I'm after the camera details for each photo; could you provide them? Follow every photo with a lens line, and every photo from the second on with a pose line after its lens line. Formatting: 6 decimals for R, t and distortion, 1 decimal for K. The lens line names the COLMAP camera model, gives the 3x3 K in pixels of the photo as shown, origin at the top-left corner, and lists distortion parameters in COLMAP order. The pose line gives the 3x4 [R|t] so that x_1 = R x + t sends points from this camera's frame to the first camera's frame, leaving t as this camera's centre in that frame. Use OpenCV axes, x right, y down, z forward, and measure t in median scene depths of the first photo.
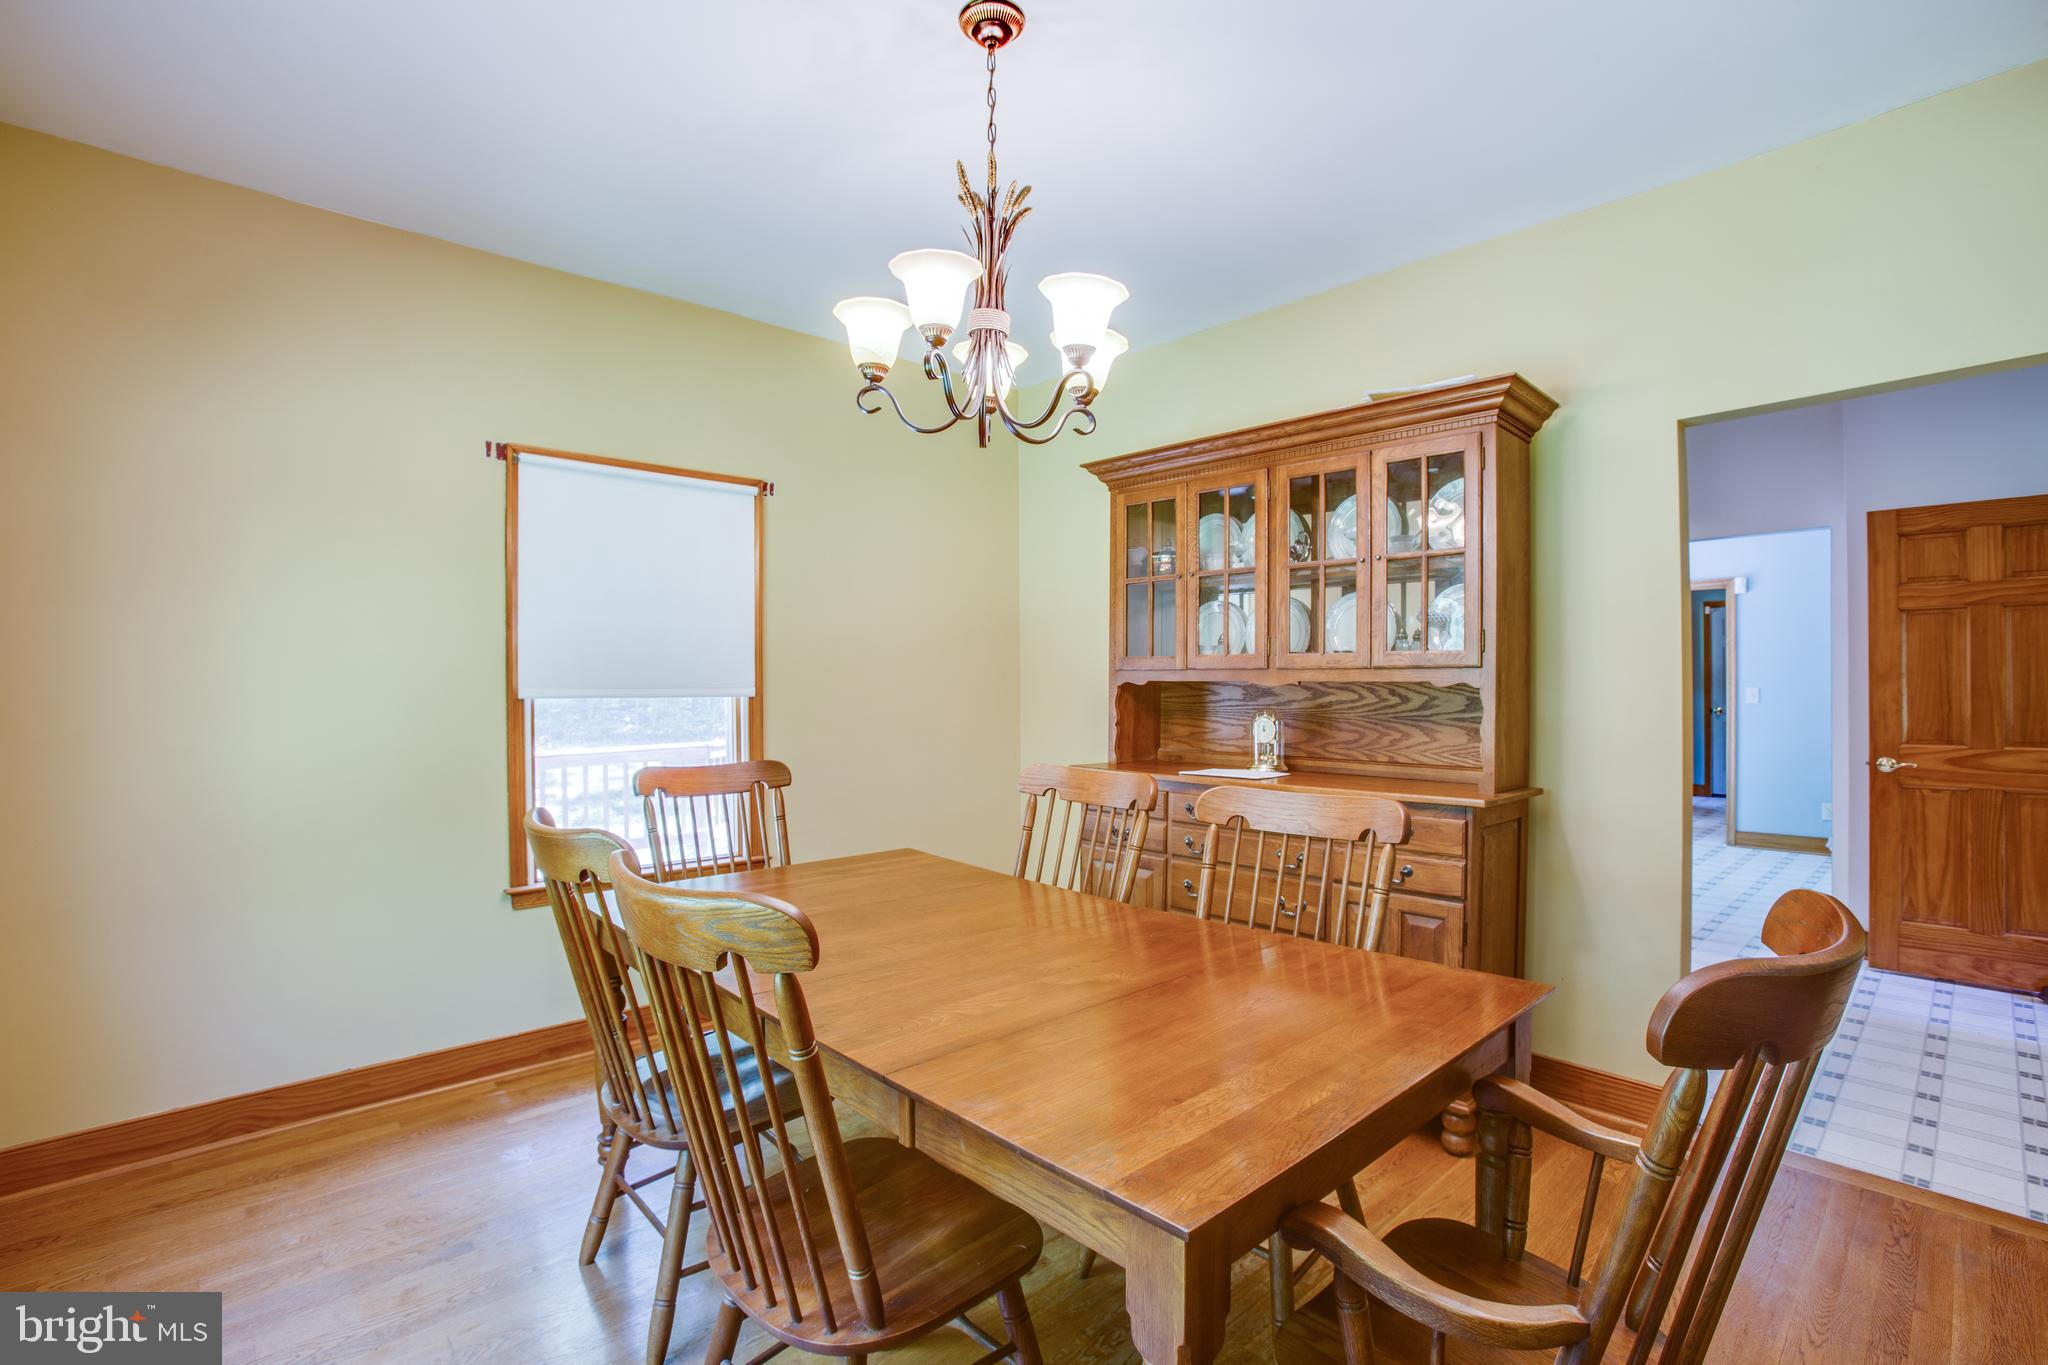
lens RADIAL K [[939.6, 0, 1015.9], [0, 939.6, 688.3], [0, 0, 1]] dist [-0.073794, 0.025191]
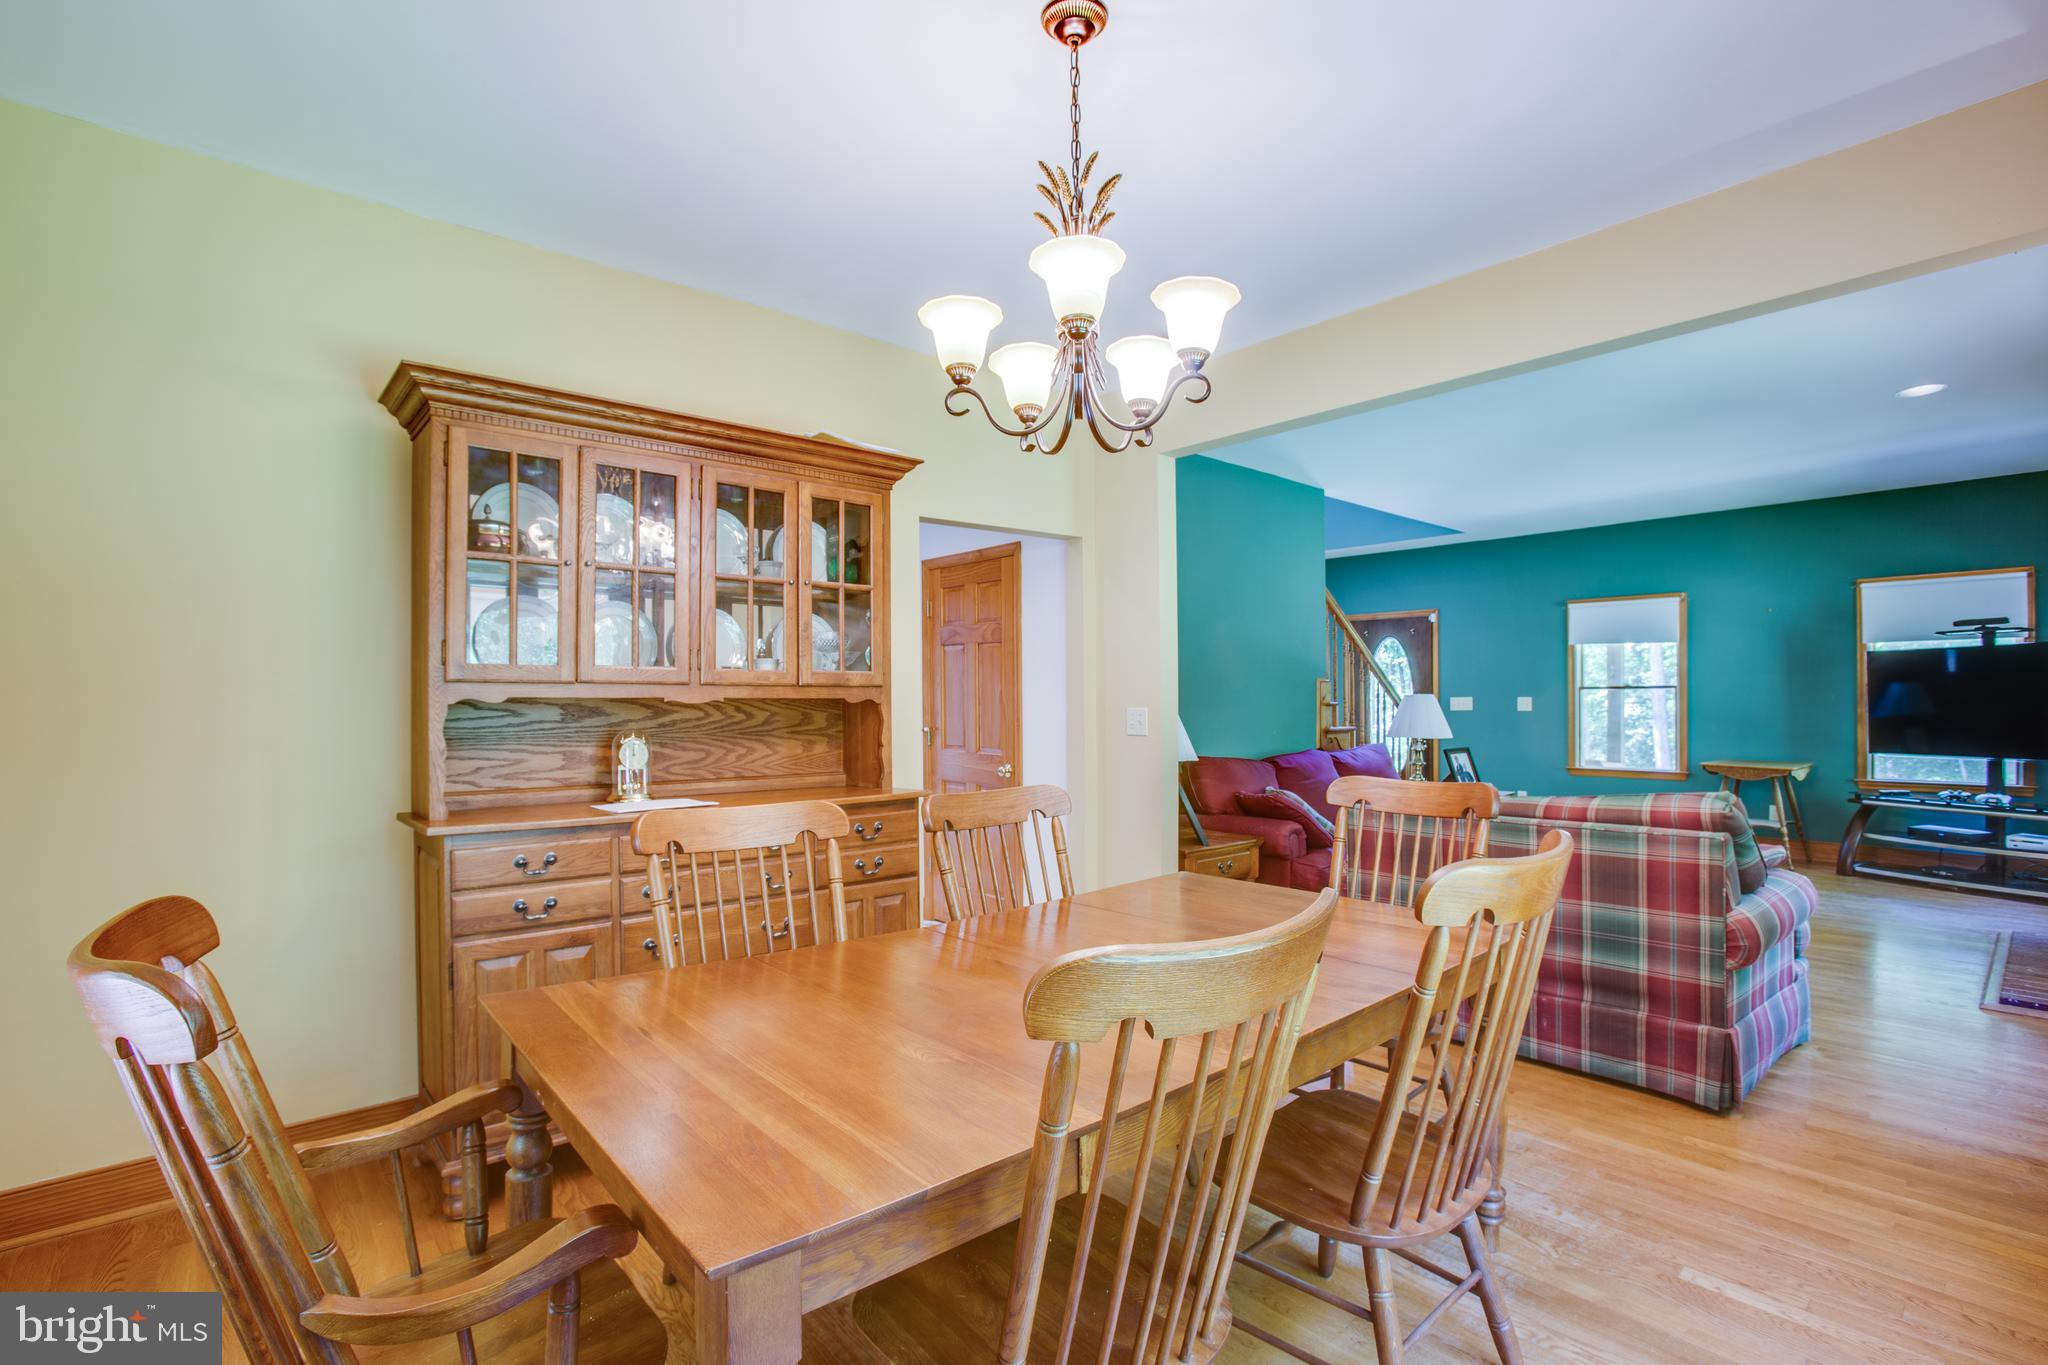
lens RADIAL K [[939.6, 0, 1015.9], [0, 939.6, 688.3], [0, 0, 1]] dist [-0.073794, 0.025191]
pose [[0.061271, 0.018274, 0.997954, -0.613796], [0.013161, 0.999731, -0.019114, 0.004910], [-0.998034, 0.014305, 0.061014, 0.635486]]
